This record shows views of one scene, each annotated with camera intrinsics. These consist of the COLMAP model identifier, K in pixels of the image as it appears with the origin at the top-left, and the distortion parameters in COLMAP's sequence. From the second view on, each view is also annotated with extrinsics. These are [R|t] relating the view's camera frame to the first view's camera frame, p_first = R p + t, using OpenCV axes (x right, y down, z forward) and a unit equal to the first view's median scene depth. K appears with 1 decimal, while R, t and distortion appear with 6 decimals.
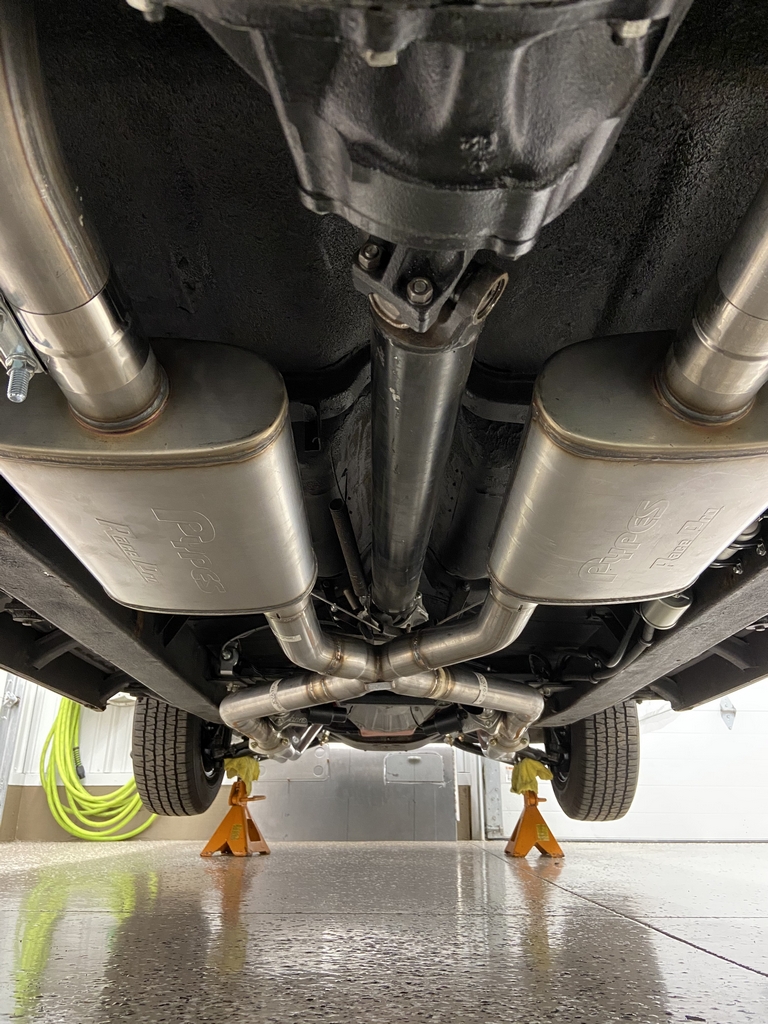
lens RADIAL K [[768.3, 0, 387.6], [0, 768.3, 499.7], [0, 0, 1]] dist [0.130296, -0.171493]
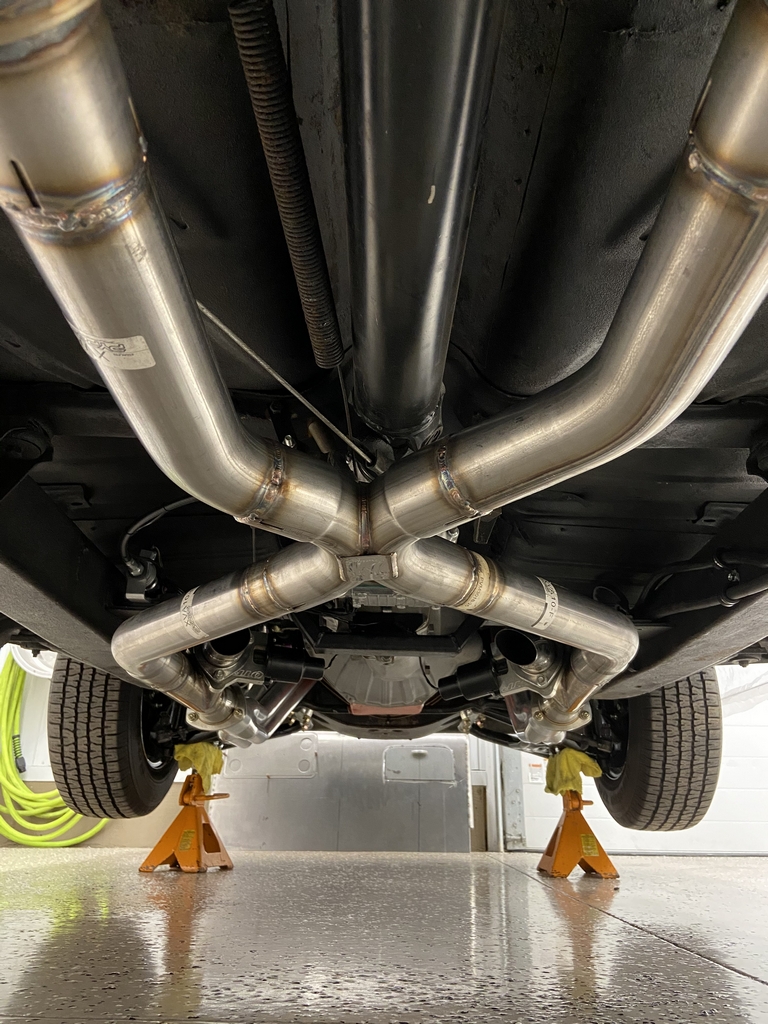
lens RADIAL K [[768.3, 0, 387.6], [0, 768.3, 499.7], [0, 0, 1]] dist [0.130296, -0.171493]
pose [[0.999950, 0.008902, -0.004522, 0.002281], [-0.008927, 0.999945, -0.005520, 0.093338], [0.004473, 0.005560, 0.999975, 0.230587]]
